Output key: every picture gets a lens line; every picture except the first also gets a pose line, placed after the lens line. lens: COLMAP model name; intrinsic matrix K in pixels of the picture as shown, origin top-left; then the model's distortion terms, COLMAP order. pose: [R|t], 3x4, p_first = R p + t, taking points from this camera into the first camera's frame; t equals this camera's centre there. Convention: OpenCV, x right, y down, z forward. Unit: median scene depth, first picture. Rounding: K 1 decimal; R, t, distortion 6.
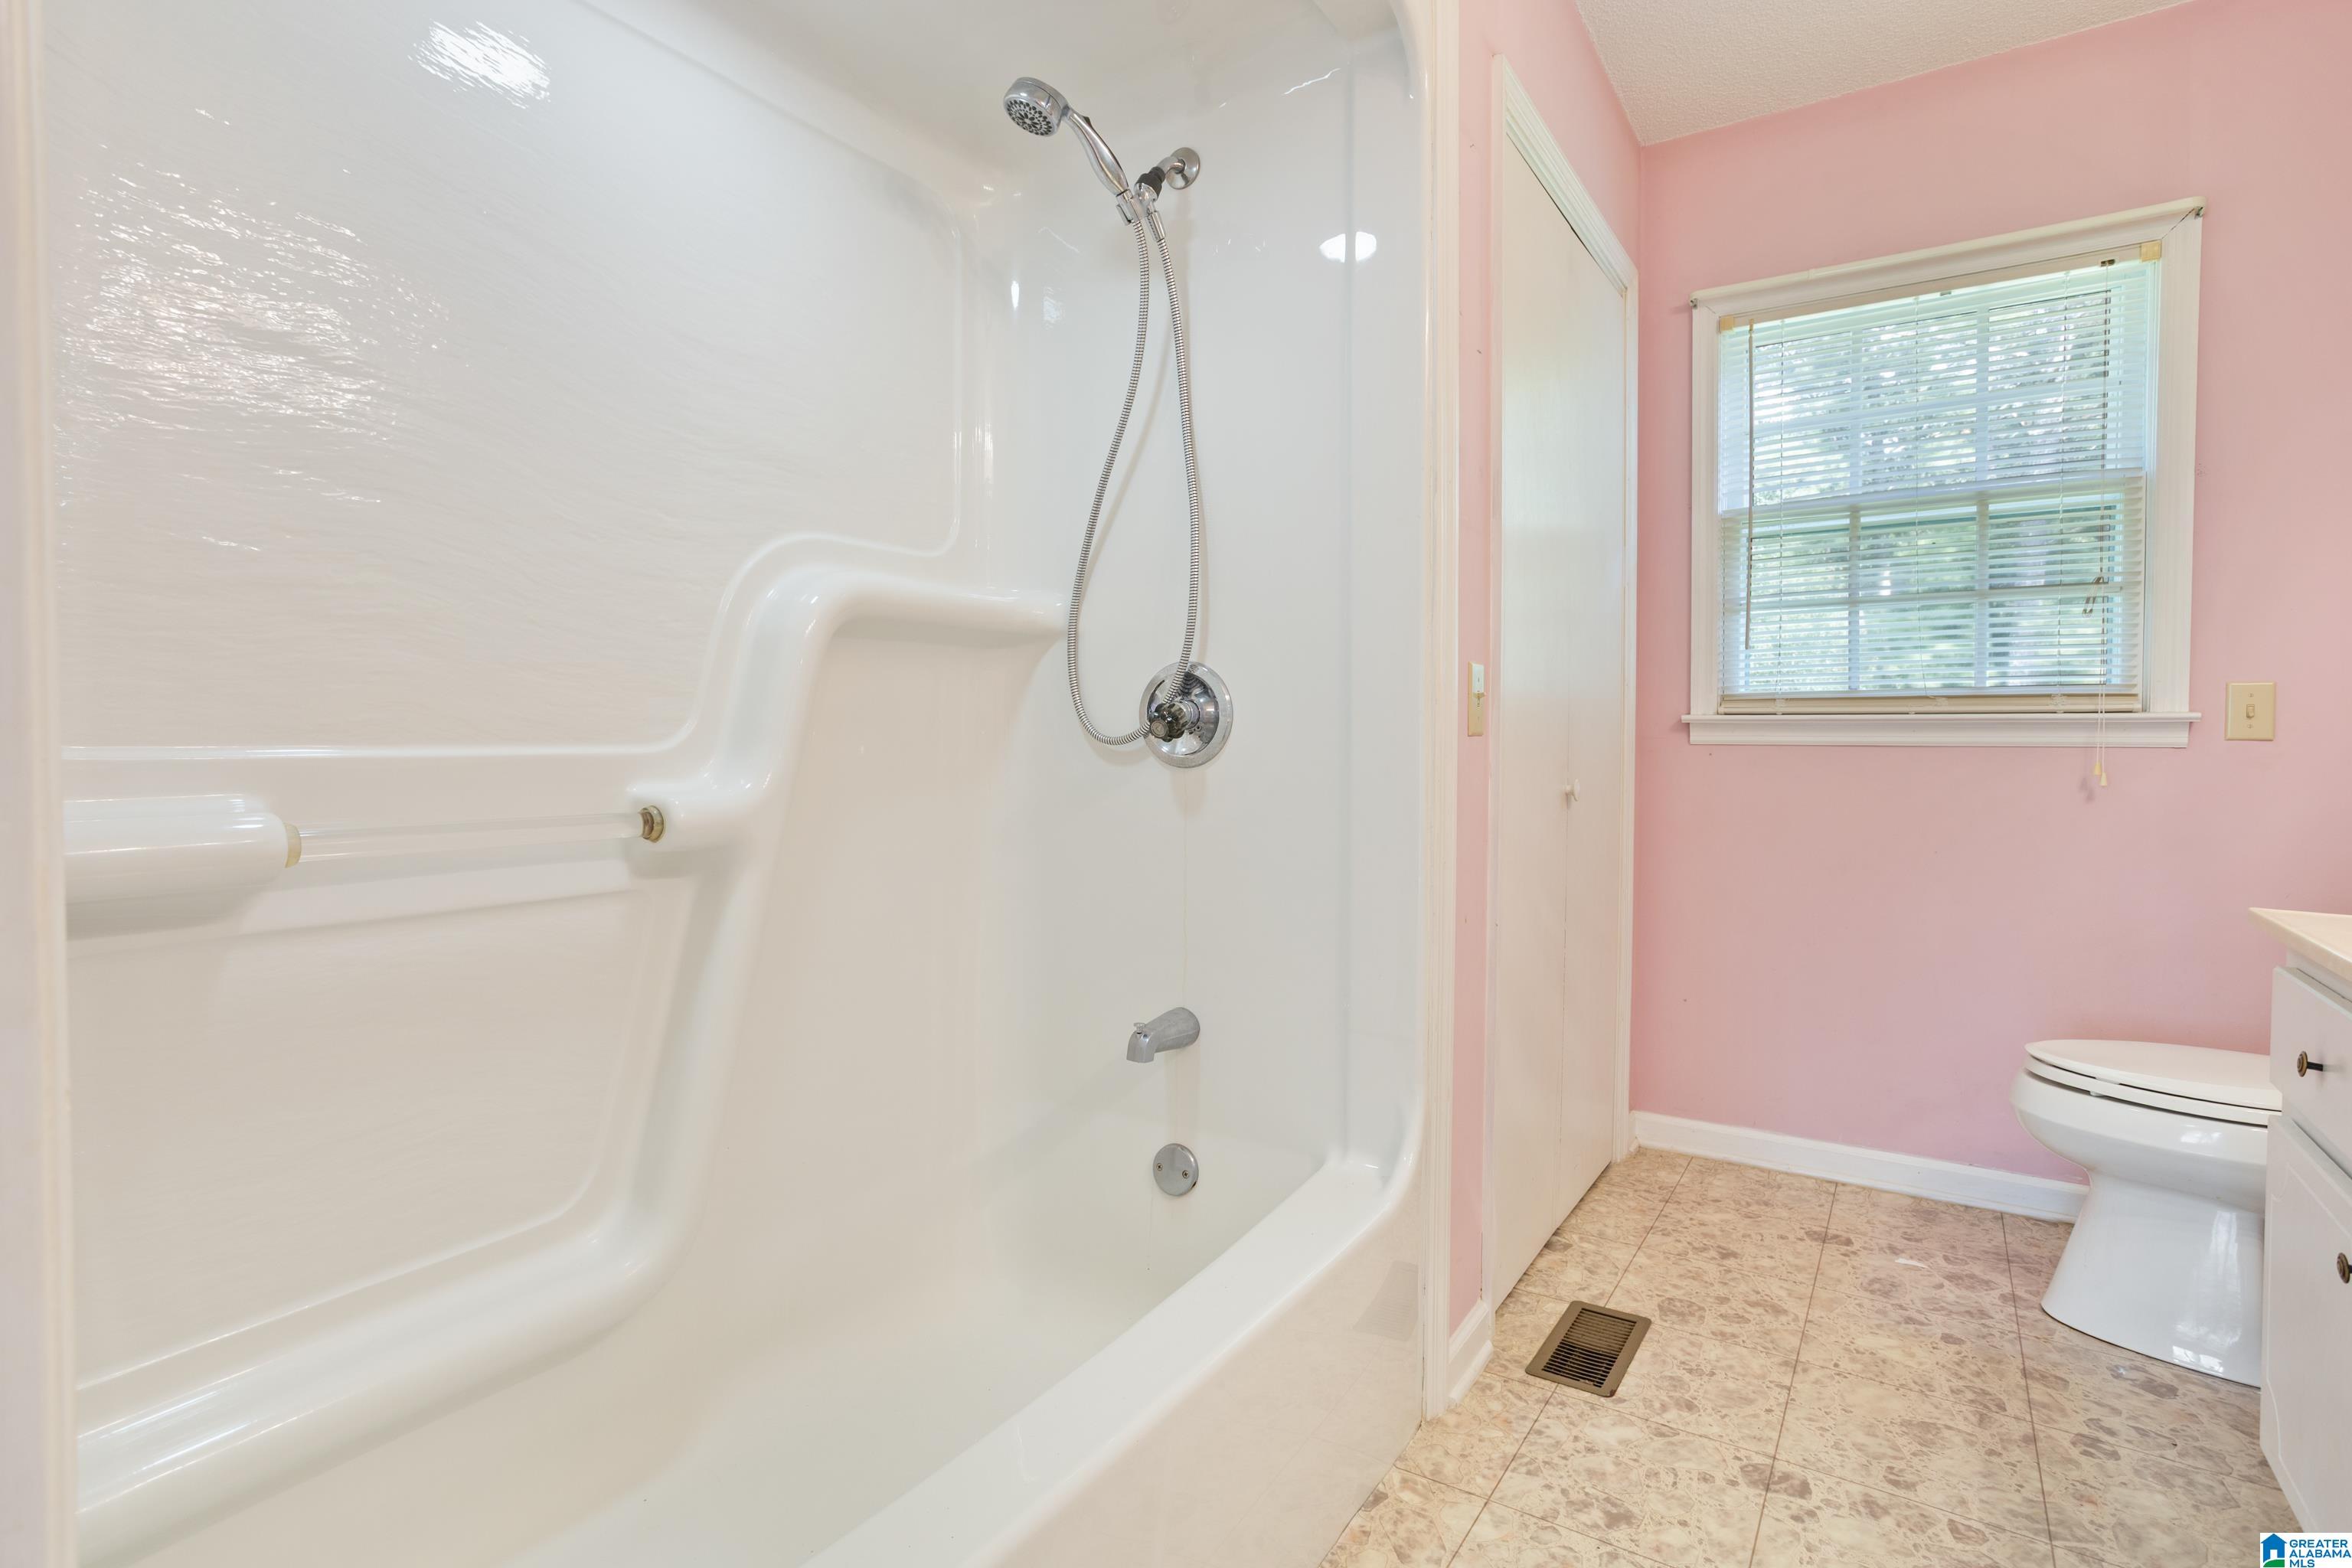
lens RADIAL K [[1200.8, 0, 1175.7], [0, 1200.8, 768.4], [0, 0, 1]] dist [-0.065566, 0.025984]
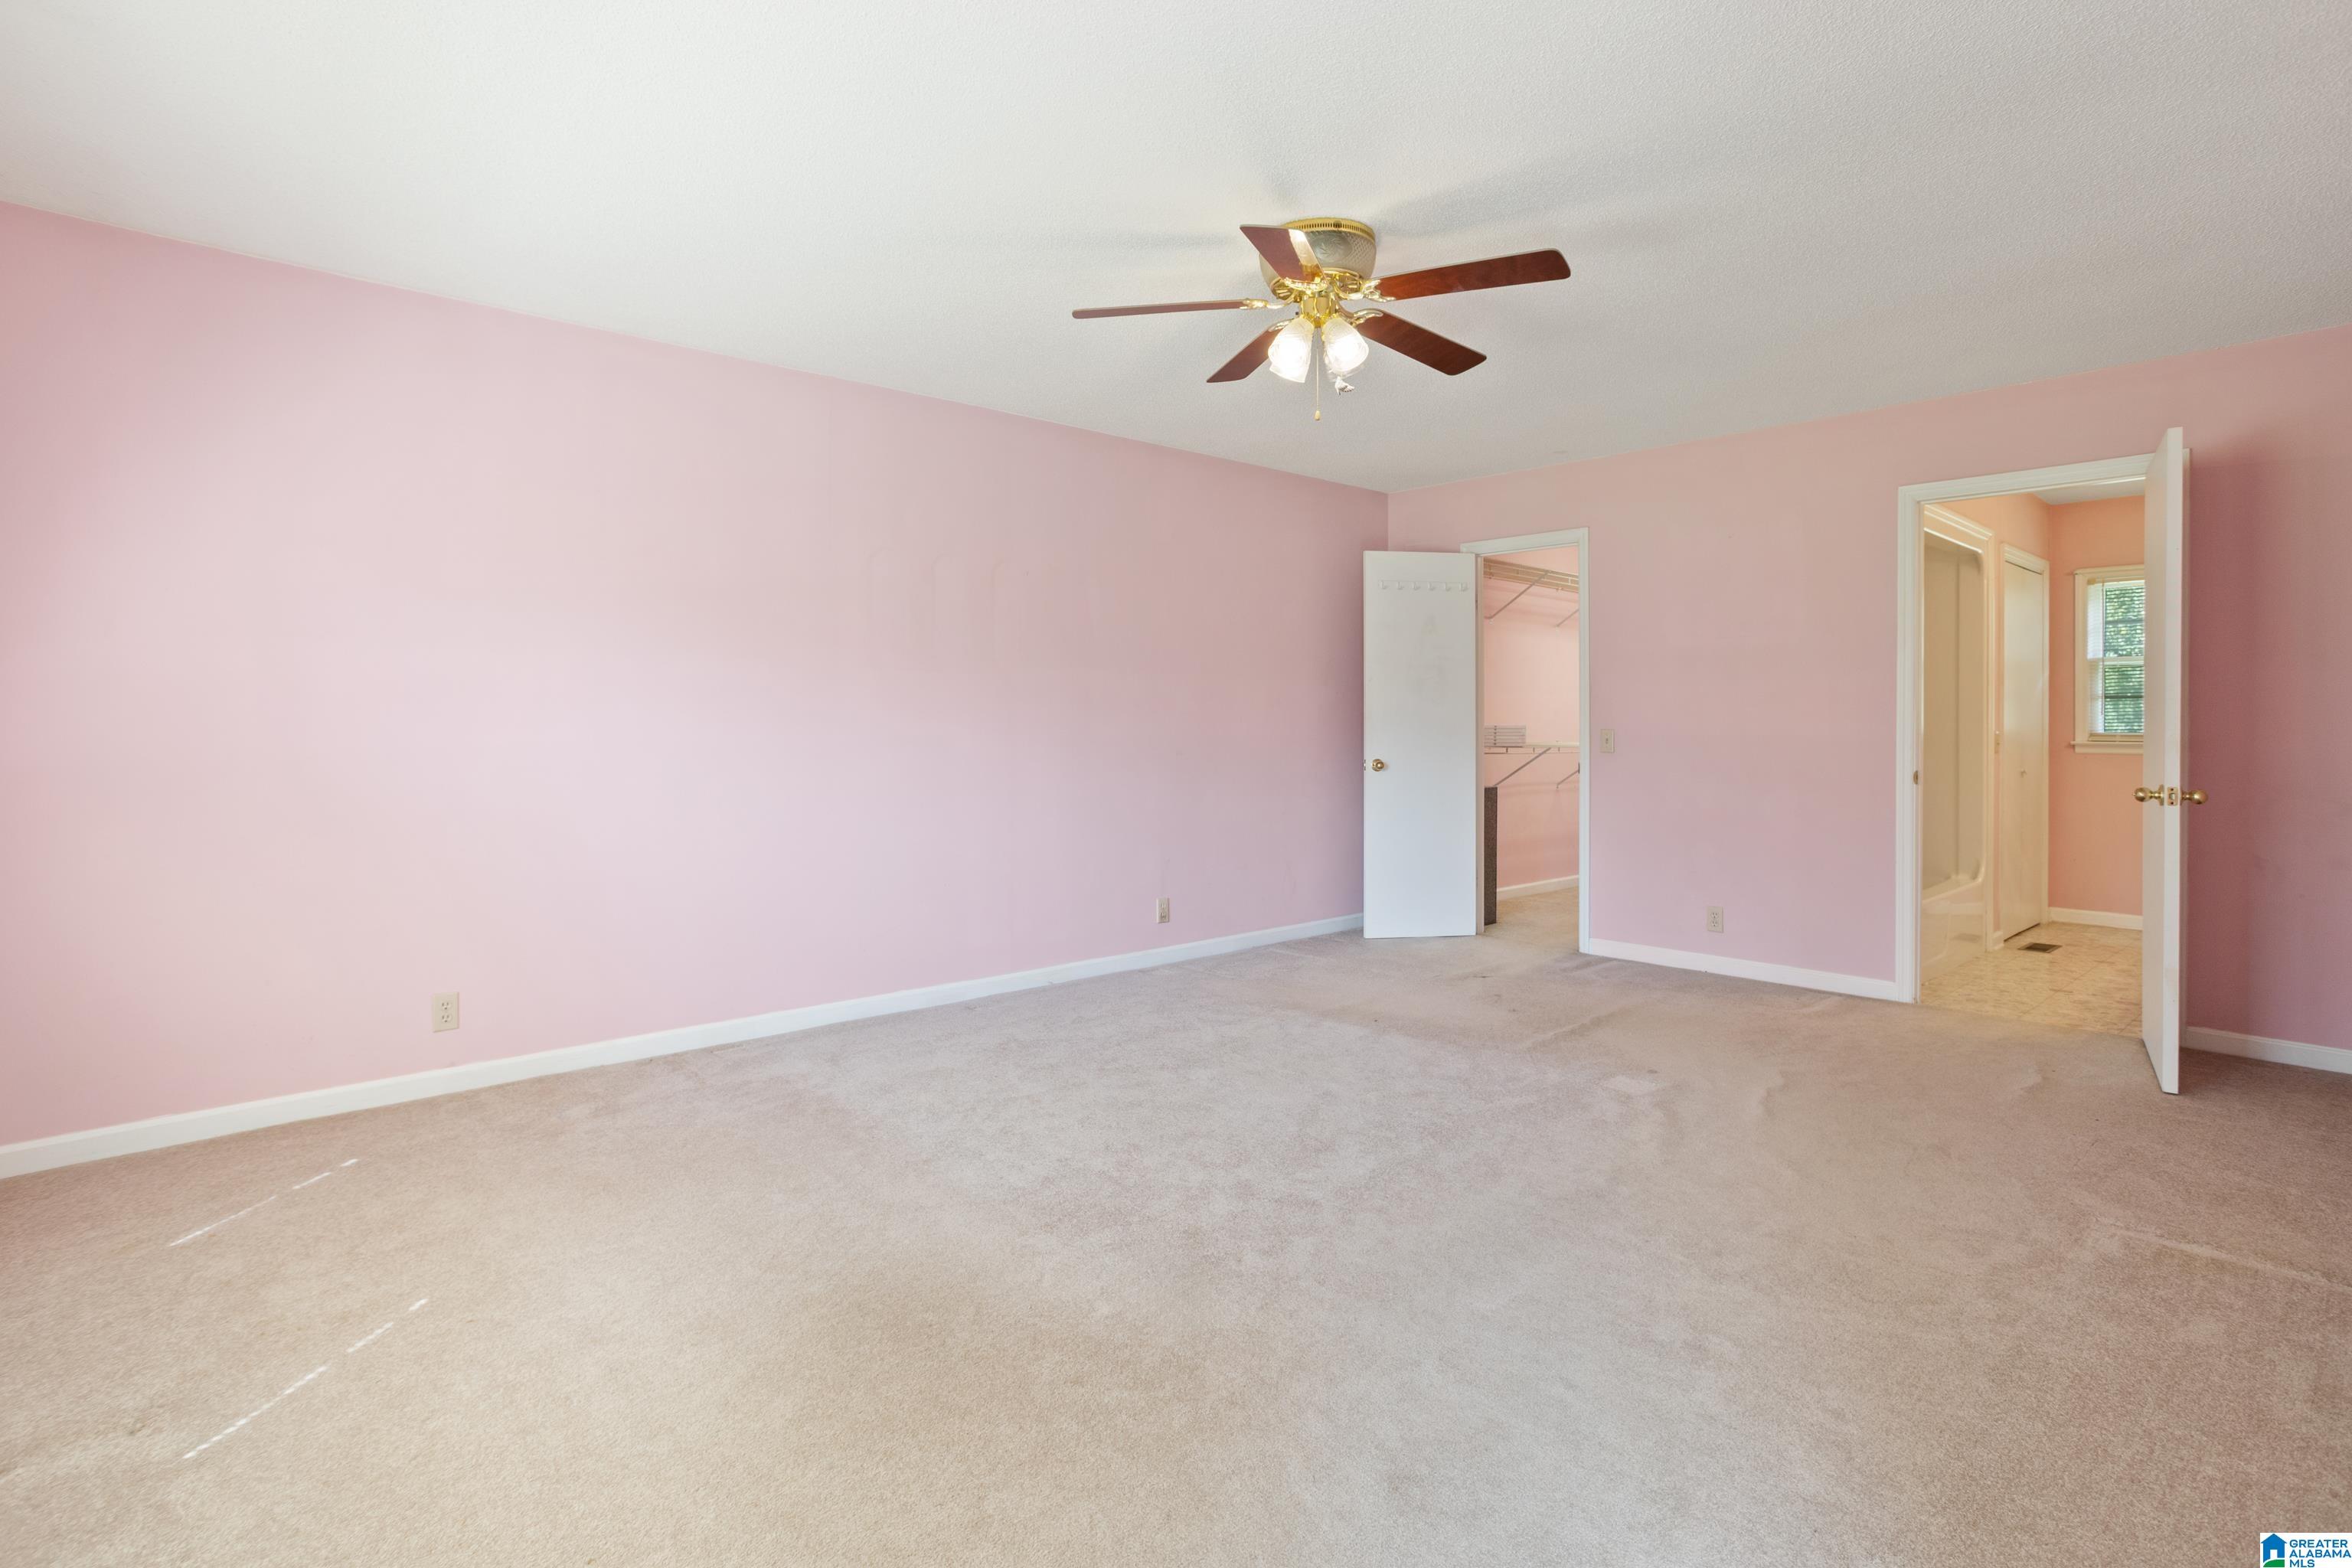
lens RADIAL K [[1200.8, 0, 1175.7], [0, 1200.8, 768.4], [0, 0, 1]] dist [-0.065566, 0.025984]
pose [[0.968703, 0.003173, -0.248203, -0.809499], [-0.009875, 0.999619, -0.025762, 0.094799], [0.248027, 0.027407, 0.968365, -1.885340]]
